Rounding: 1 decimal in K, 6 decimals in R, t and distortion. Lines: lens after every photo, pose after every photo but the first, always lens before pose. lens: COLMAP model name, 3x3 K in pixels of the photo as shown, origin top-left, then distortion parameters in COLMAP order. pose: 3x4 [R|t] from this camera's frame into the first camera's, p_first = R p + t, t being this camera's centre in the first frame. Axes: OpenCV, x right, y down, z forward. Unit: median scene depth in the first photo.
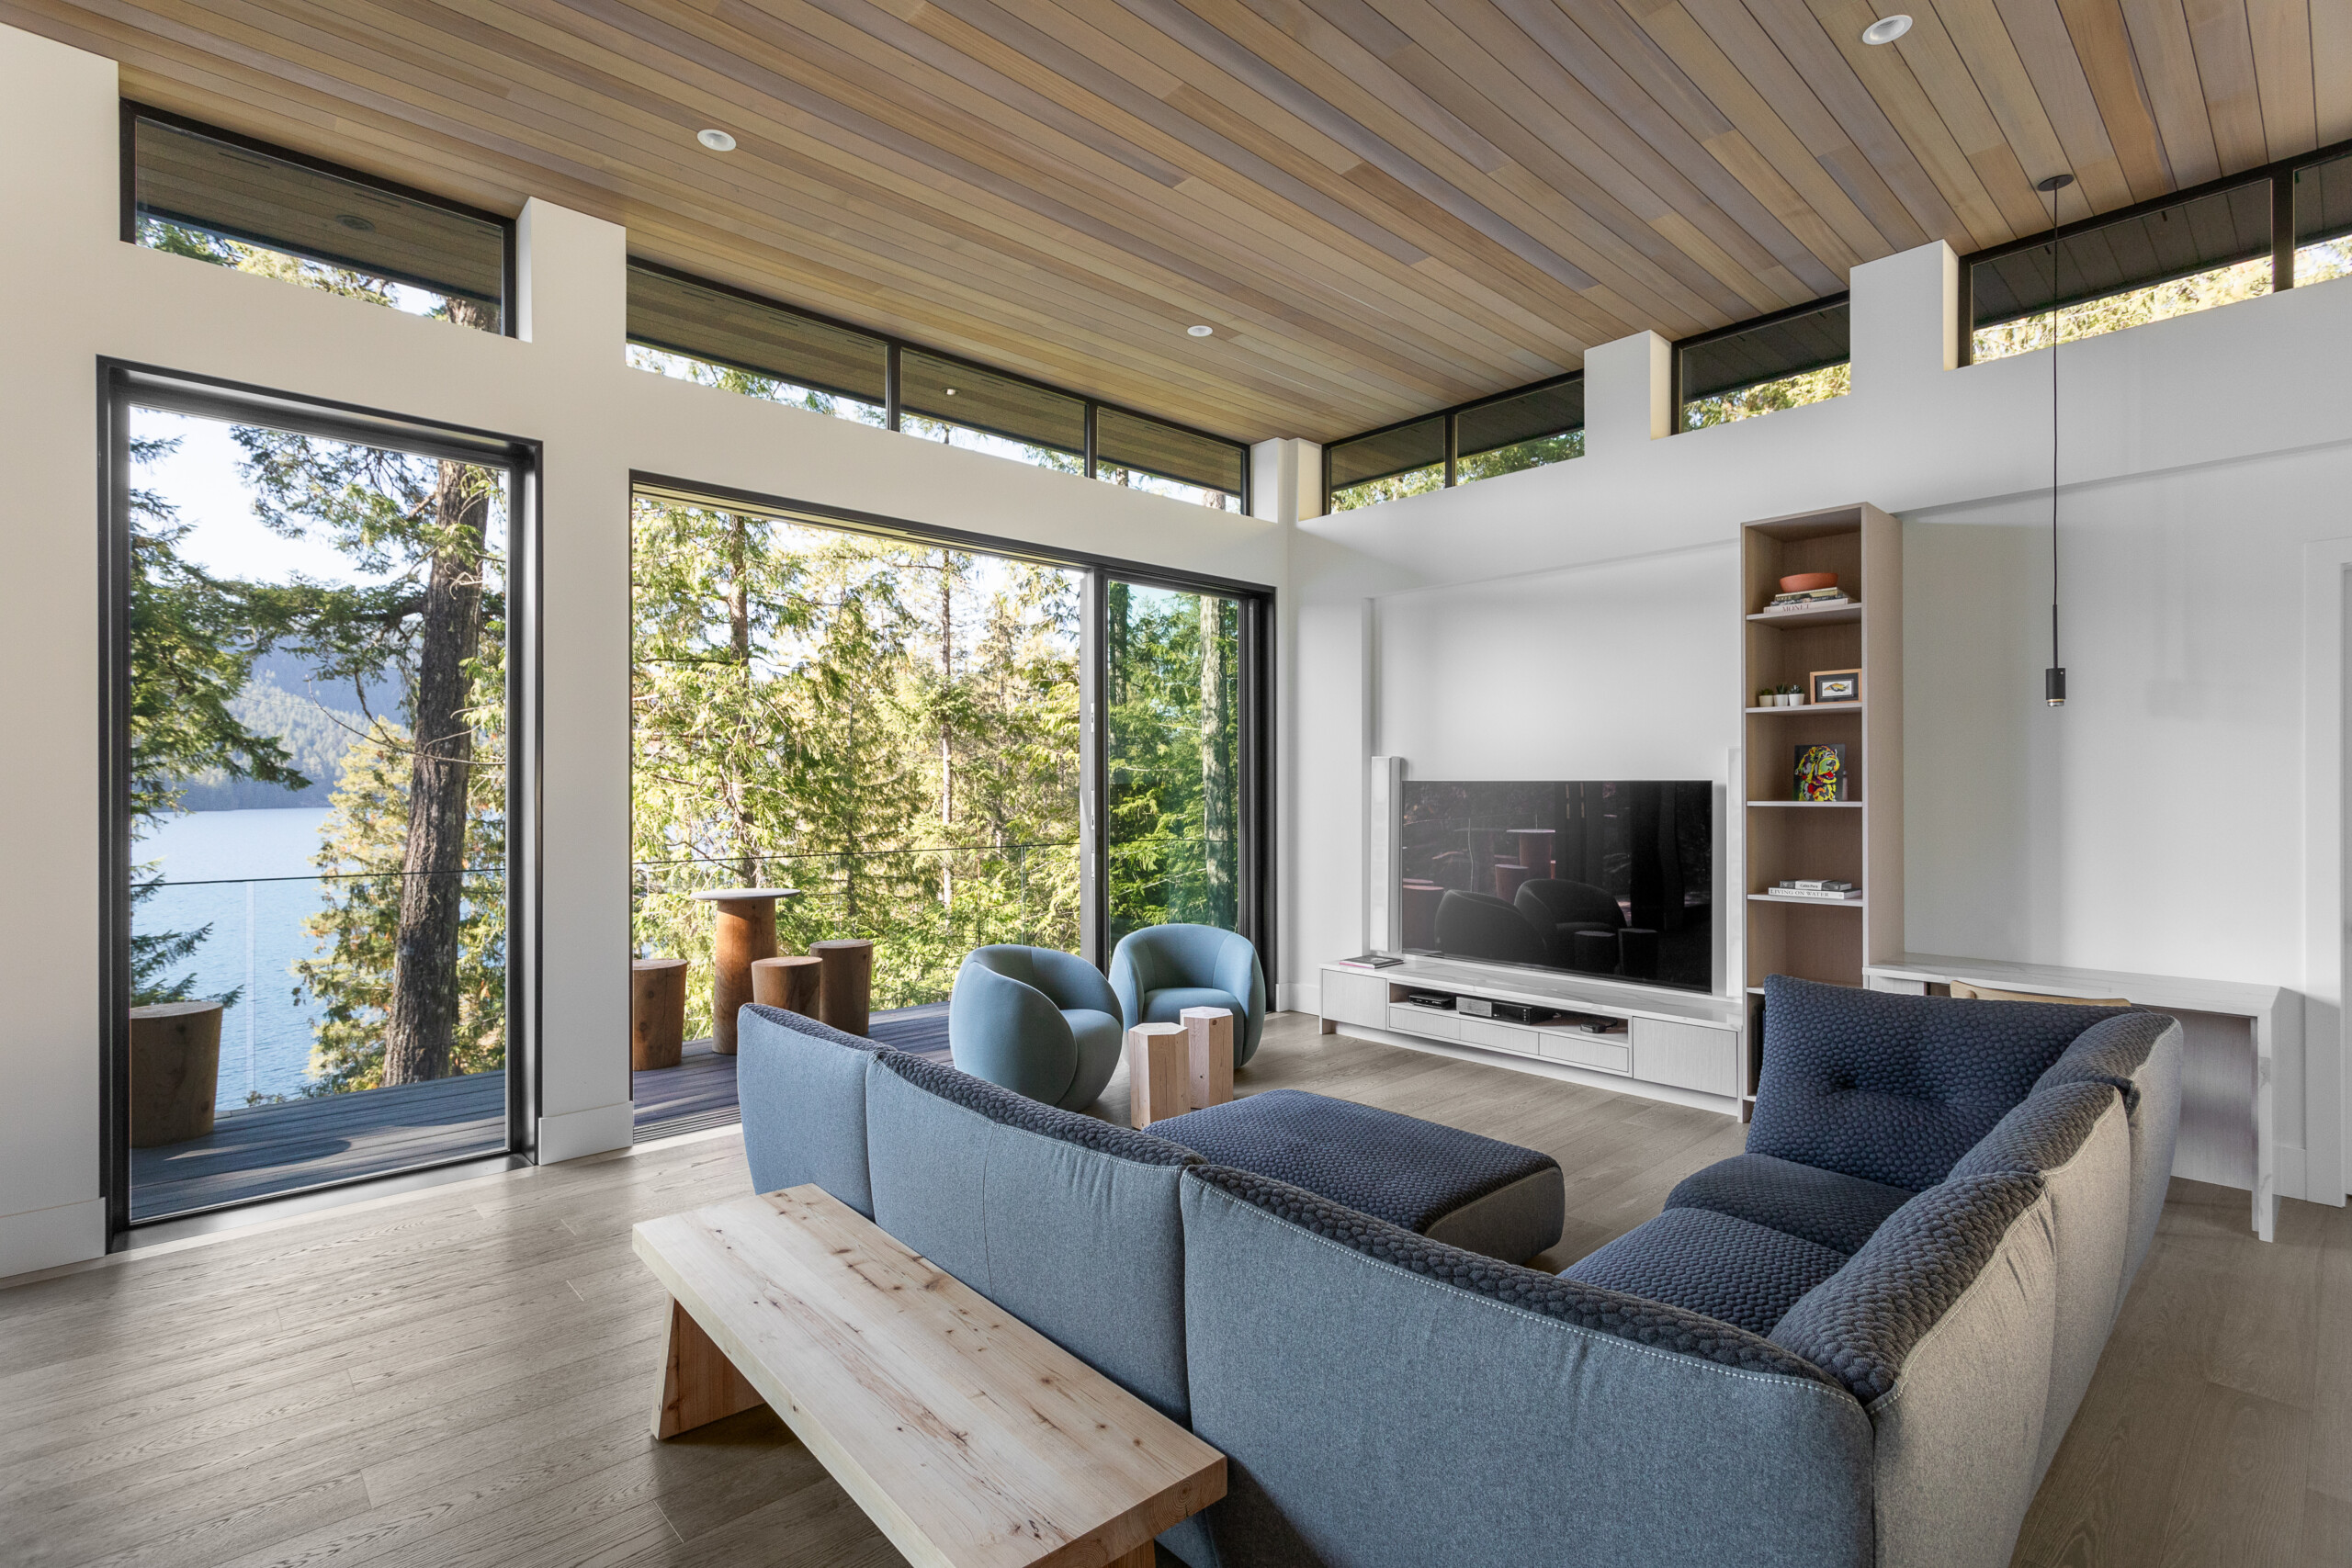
lens RADIAL K [[1108.6, 0, 1169.0], [0, 1108.6, 791.7], [0, 0, 1]] dist [0.015573, -0.000207]
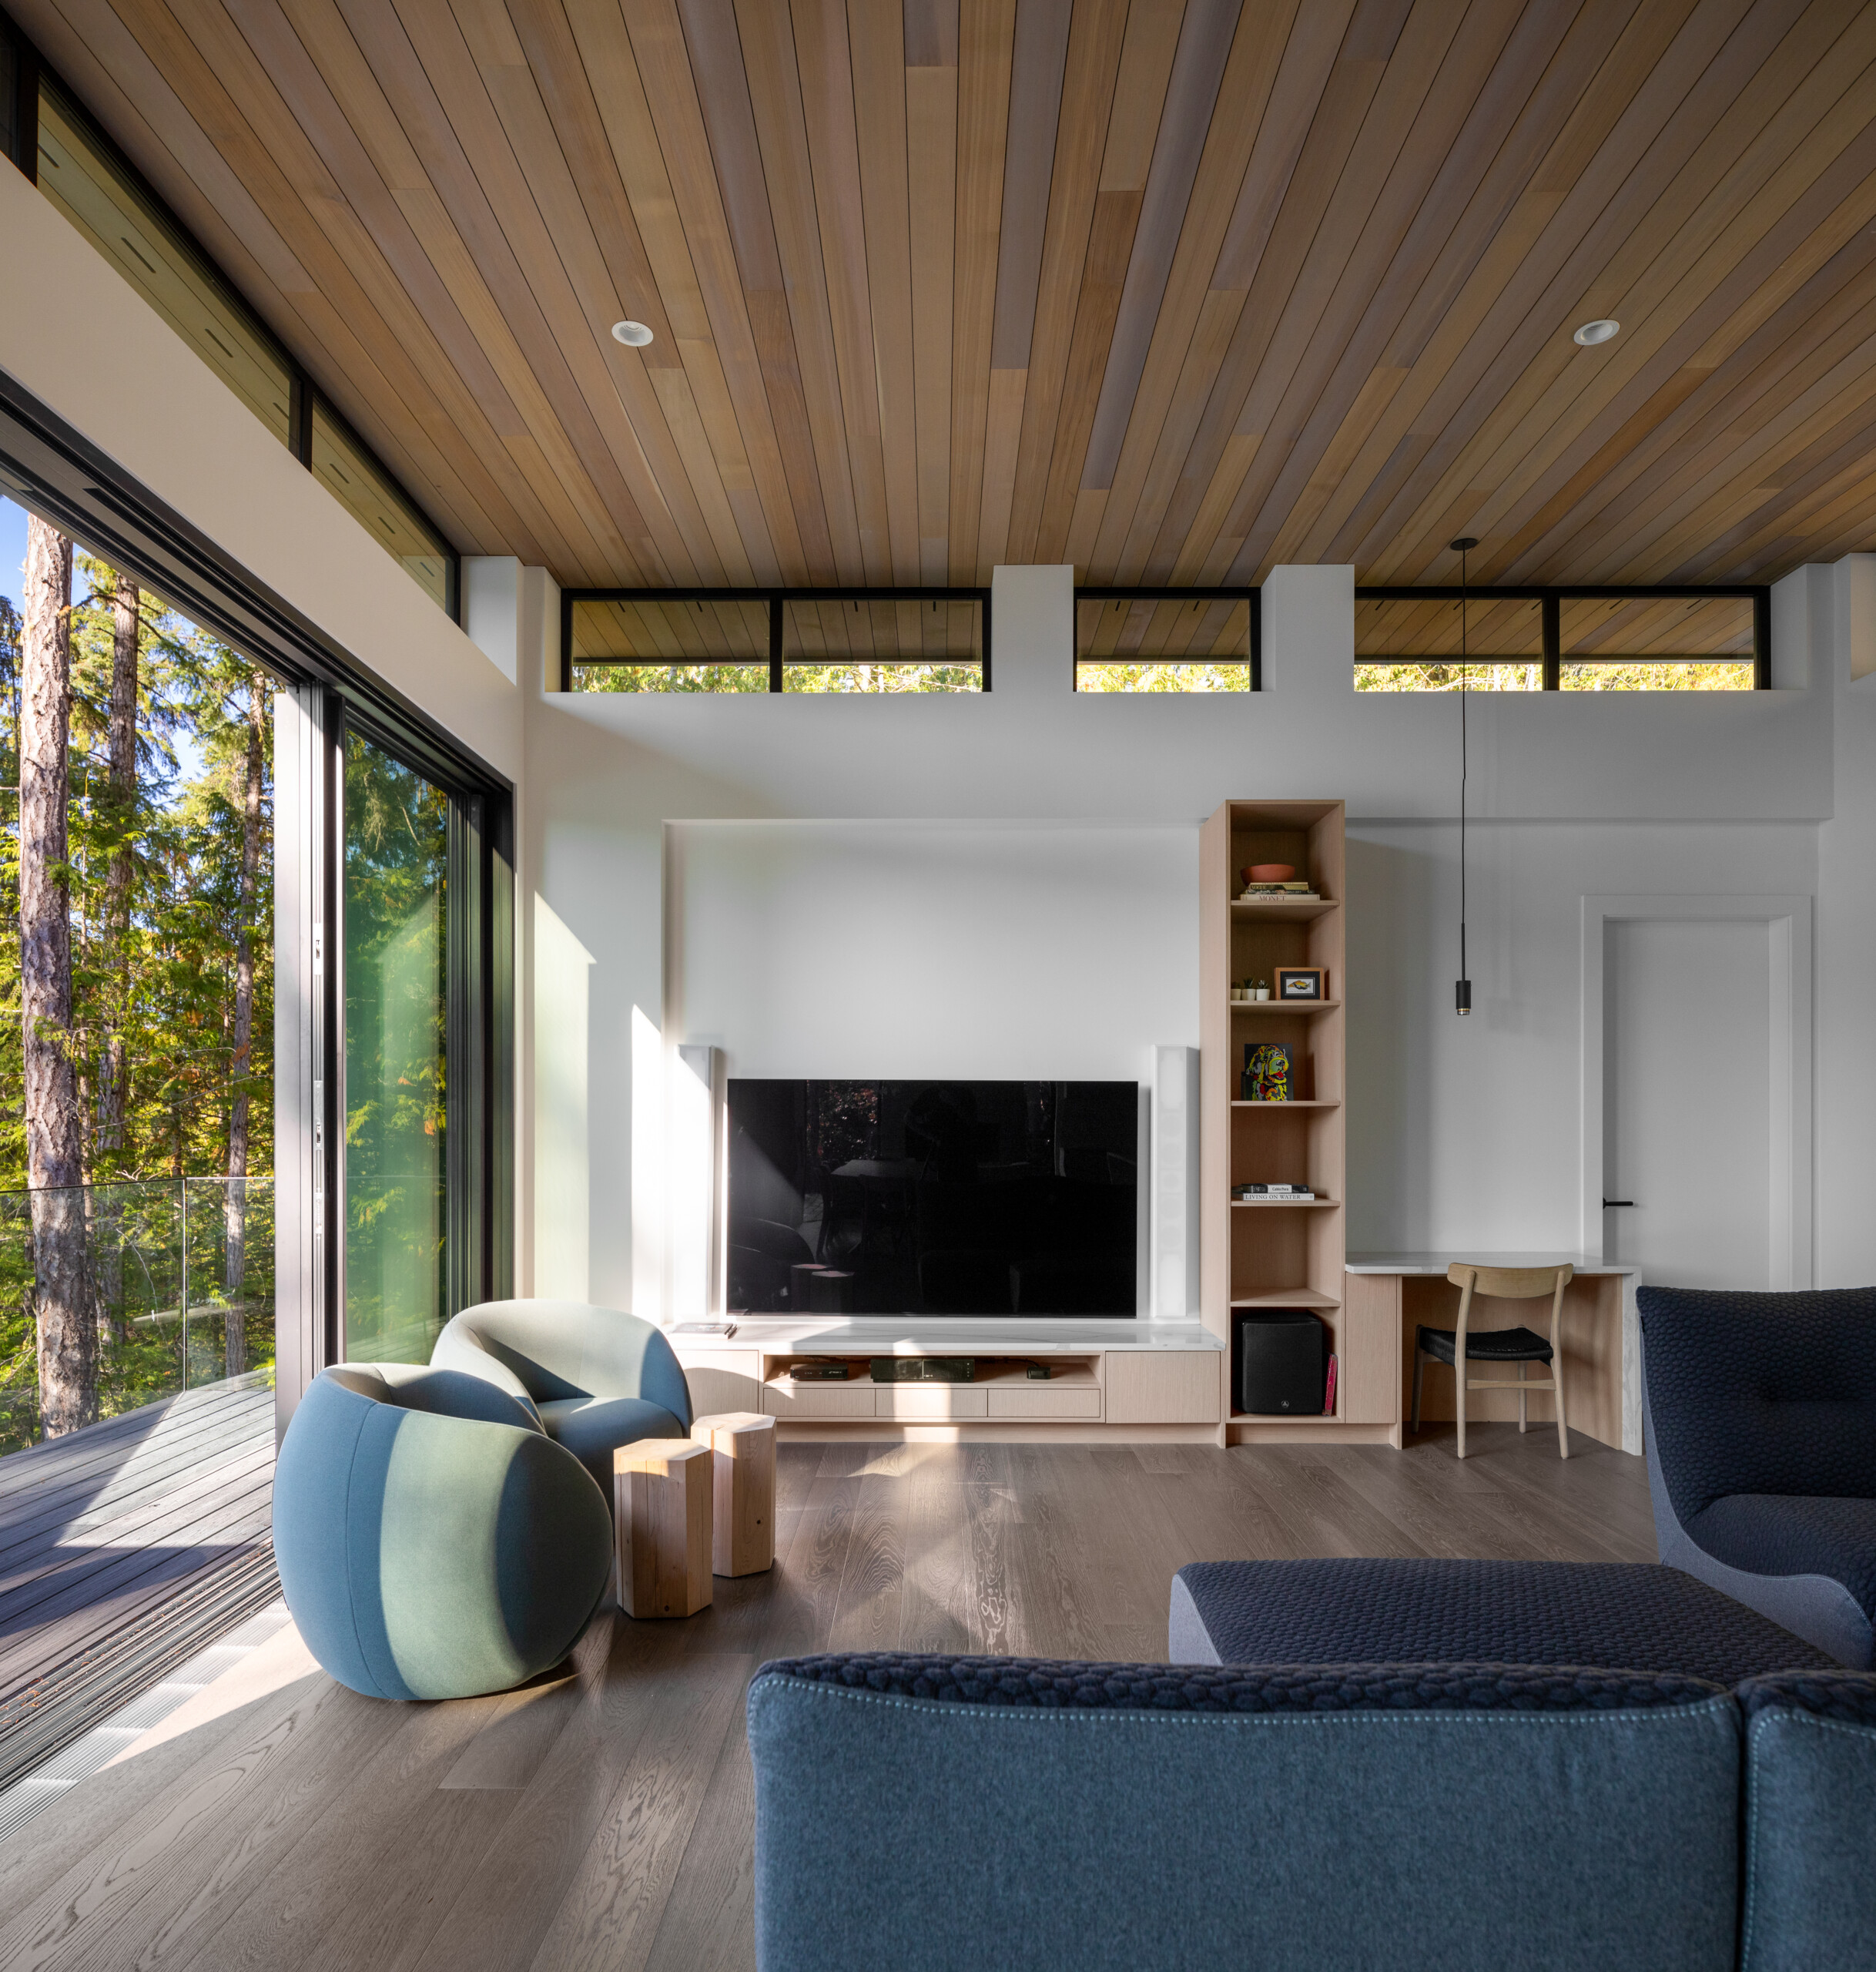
lens RADIAL K [[1303.9, 0, 936.4], [0, 1303.9, 1125.7], [0, 0, 1]] dist [-0.032842, 0.043330]
pose [[0.681775, 0.000215, 0.731562, -0.440333], [-0.000630, 1.000000, 0.000293, 0.028903], [-0.731562, -0.000661, 0.681775, 0.442096]]
